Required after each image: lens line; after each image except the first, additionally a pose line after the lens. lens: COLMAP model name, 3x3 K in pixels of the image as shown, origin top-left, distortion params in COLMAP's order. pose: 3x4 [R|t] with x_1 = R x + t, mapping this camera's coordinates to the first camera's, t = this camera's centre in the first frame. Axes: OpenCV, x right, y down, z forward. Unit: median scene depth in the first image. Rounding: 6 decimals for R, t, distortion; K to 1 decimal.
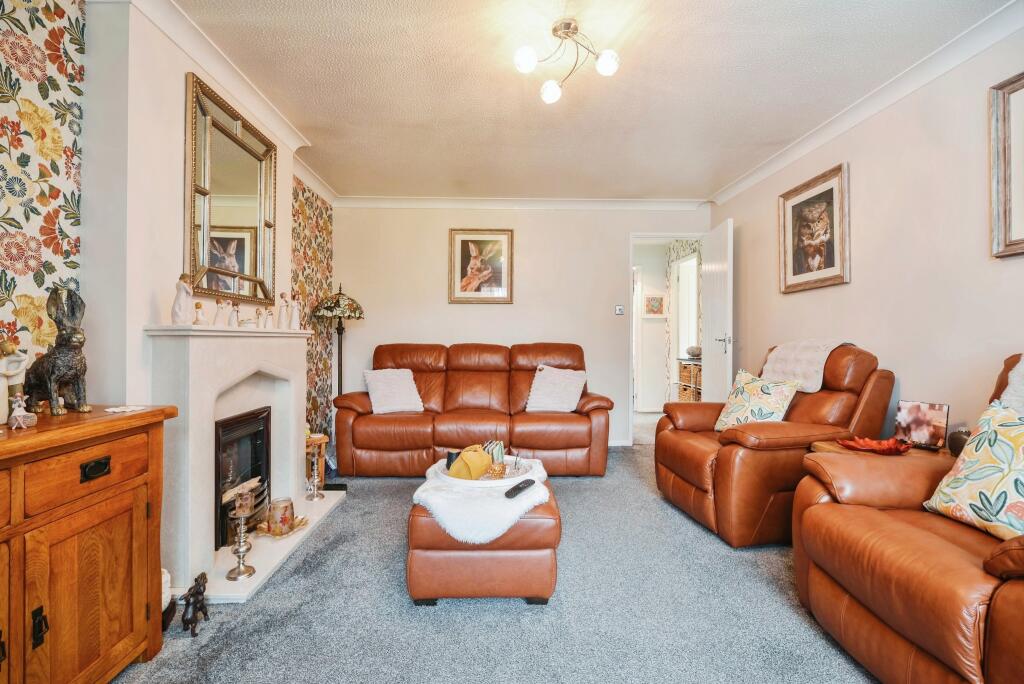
lens RADIAL K [[459.1, 0, 512.0], [0, 459.1, 342.0], [0, 0, 1]] dist [-0.003483, -0.001933]
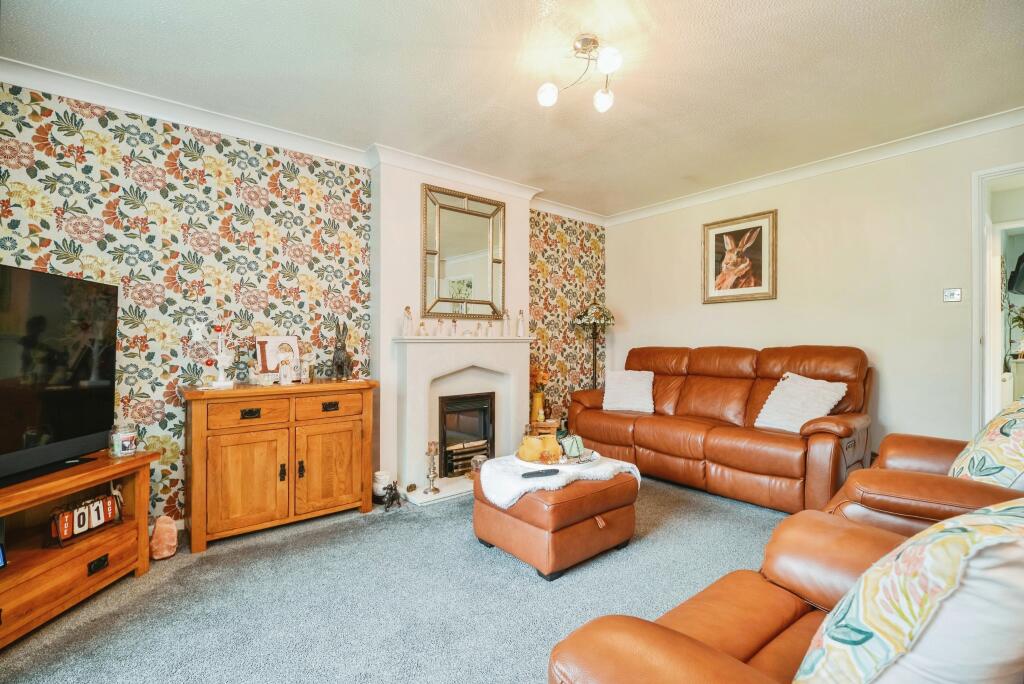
lens RADIAL K [[478.6, 0, 512.0], [0, 478.6, 342.0], [0, 0, 1]] dist [0.001429, 0.000082]
pose [[0.616137, -0.009724, -0.787579, 0.511466], [0.004093, 0.999950, -0.009145, 0.001328], [0.787628, 0.002411, 0.616146, 0.111398]]
